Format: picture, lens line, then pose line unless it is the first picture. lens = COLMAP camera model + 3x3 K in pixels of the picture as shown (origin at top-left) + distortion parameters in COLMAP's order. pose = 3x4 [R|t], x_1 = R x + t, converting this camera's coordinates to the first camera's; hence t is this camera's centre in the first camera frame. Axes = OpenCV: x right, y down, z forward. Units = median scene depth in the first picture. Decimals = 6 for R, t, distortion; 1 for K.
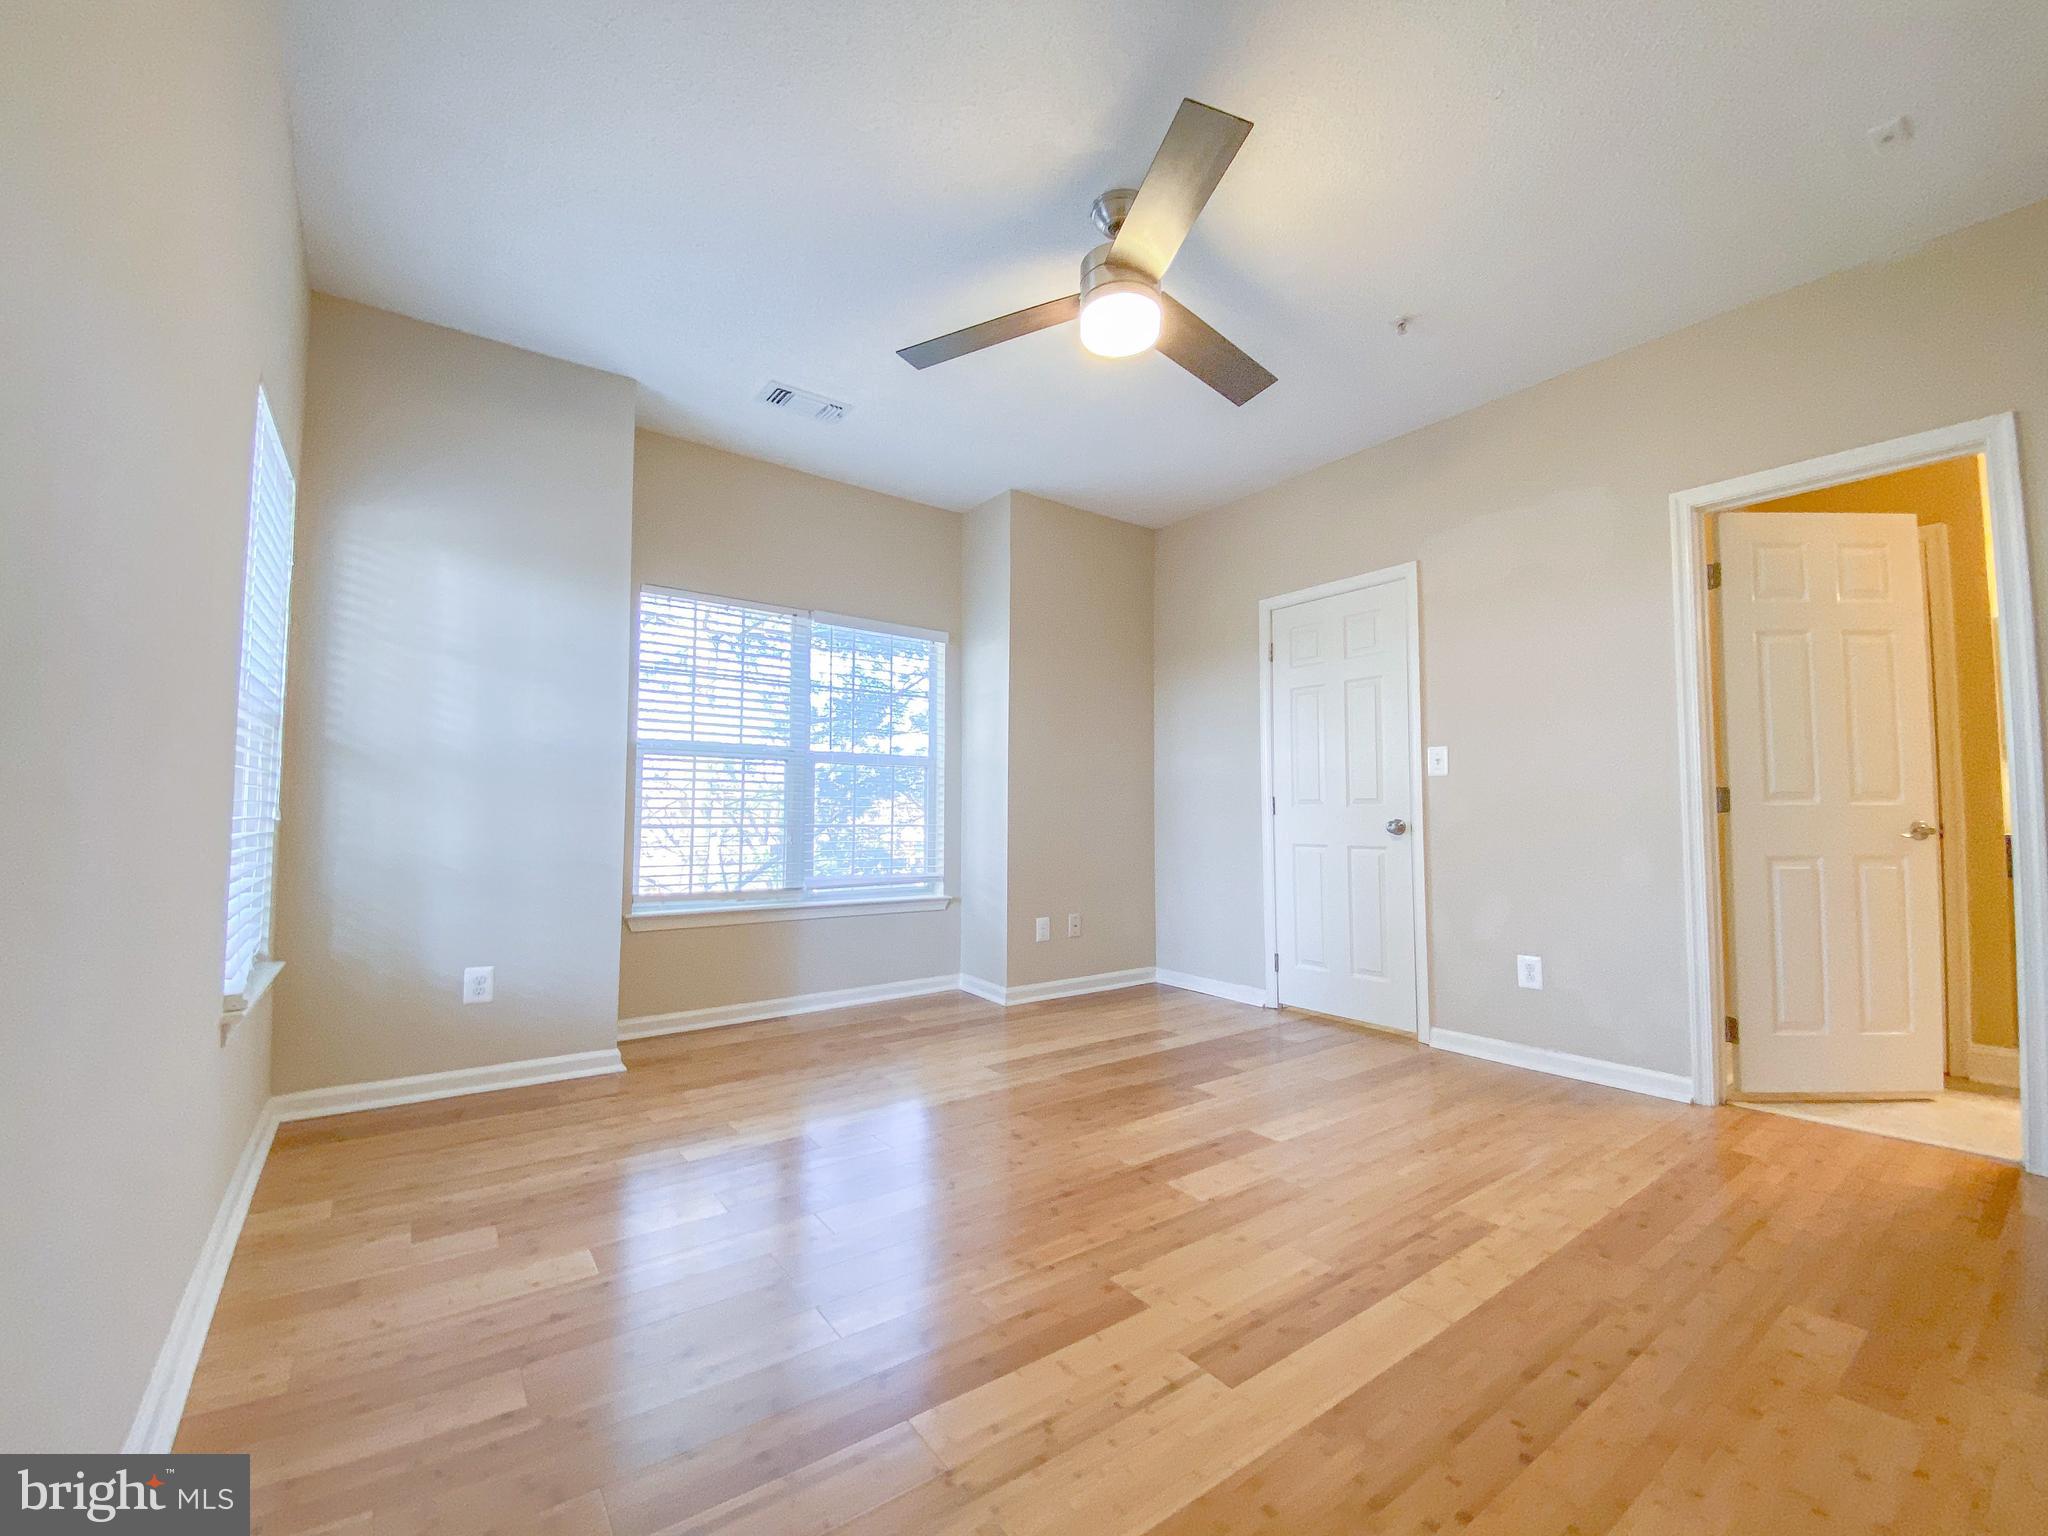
lens RADIAL K [[834.9, 0, 1023.8], [0, 834.9, 762.3], [0, 0, 1]] dist [0.009534, -0.013446]
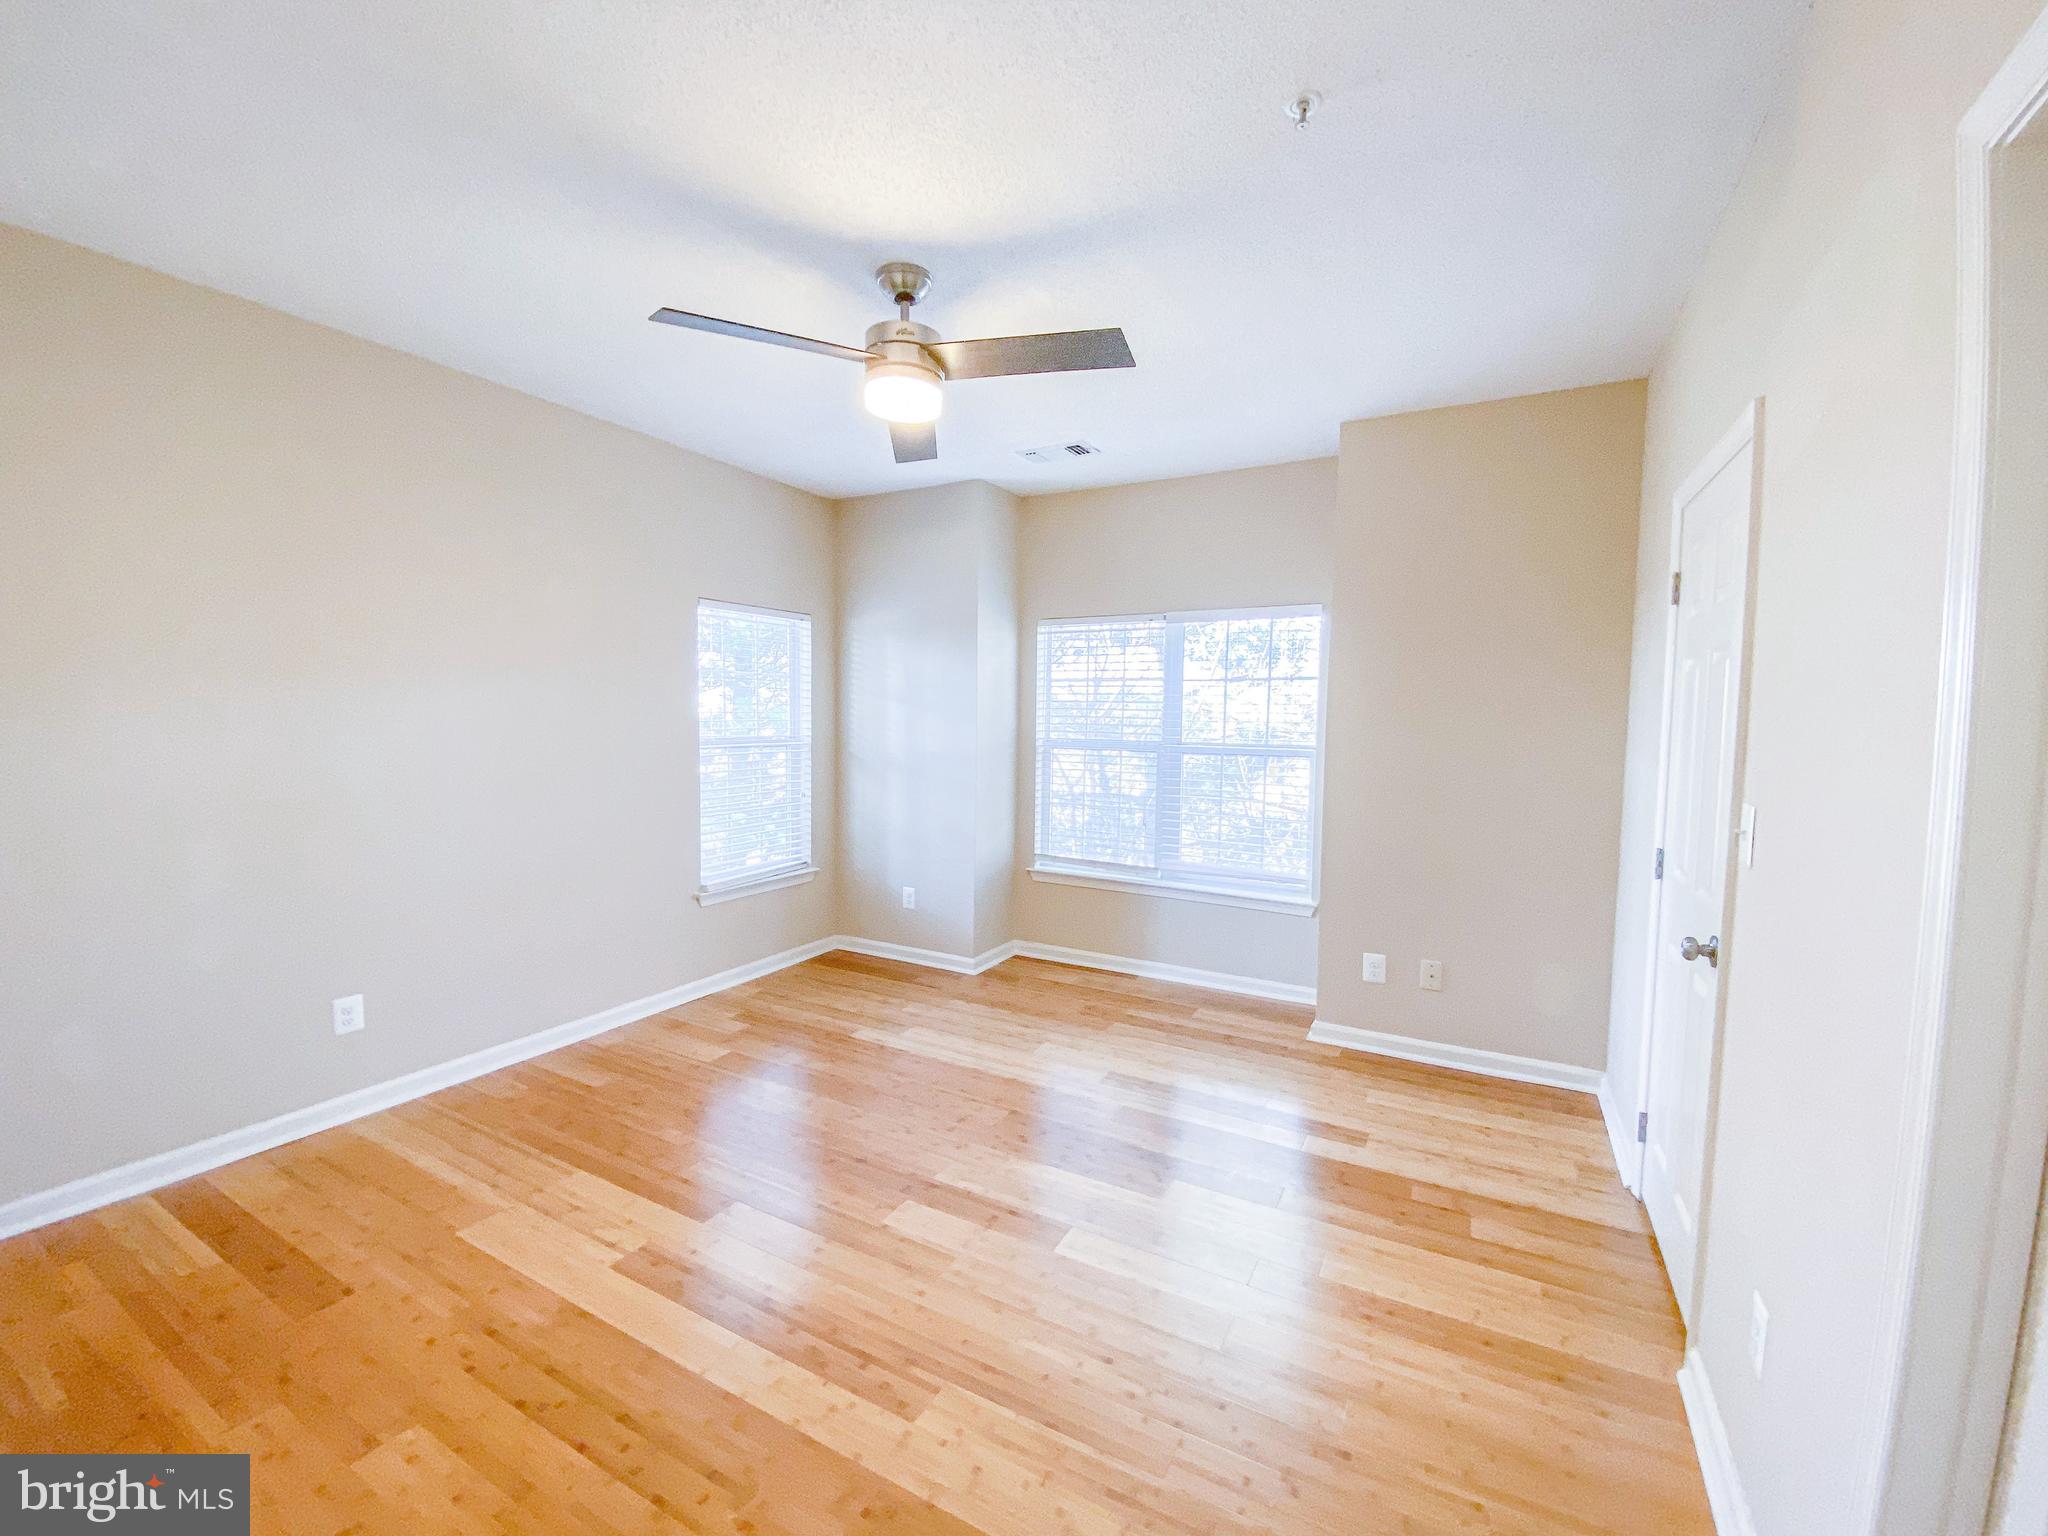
lens RADIAL K [[834.9, 0, 1023.5], [0, 834.9, 762.8], [0, 0, 1]] dist [0.009534, -0.013446]
pose [[0.428042, 0.056163, -0.902012, 0.972760], [0.047234, 0.995313, 0.084387, -0.135047], [0.902524, -0.078727, 0.423382, 0.567648]]
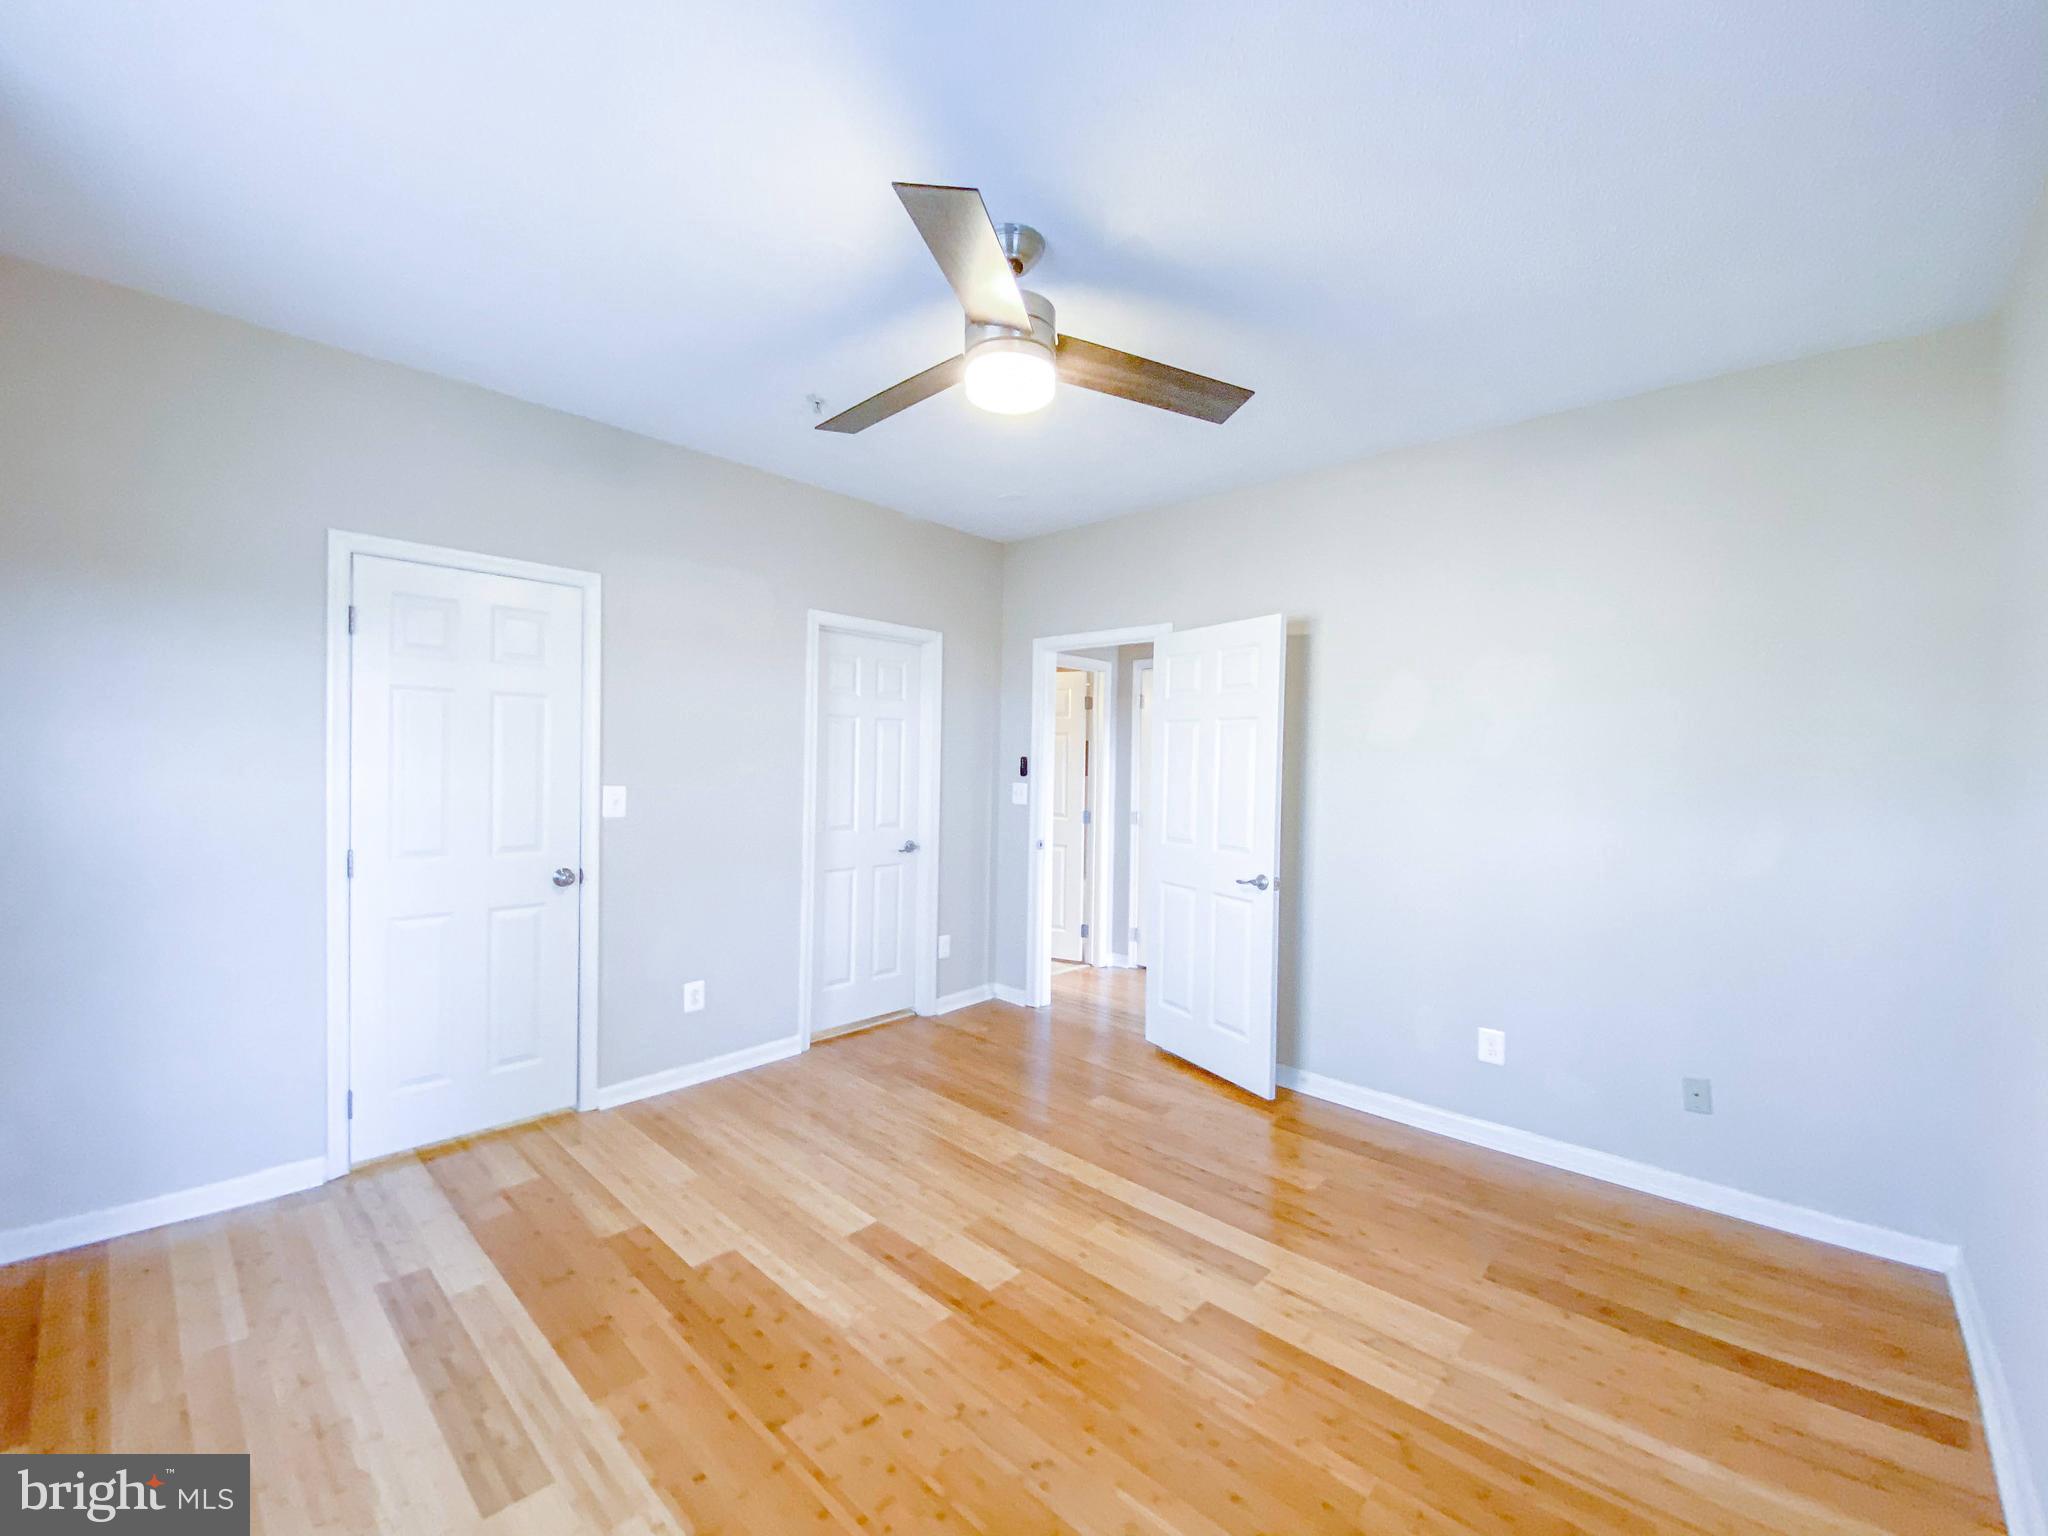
lens RADIAL K [[834.9, 0, 1017.6], [0, 834.9, 774.8], [0, 0, 1]] dist [0.009534, -0.013446]
pose [[-0.182399, -0.024480, 0.982920, -0.646231], [-0.085937, 0.996261, 0.008865, -0.101348], [-0.979462, -0.082852, -0.183821, 0.961042]]
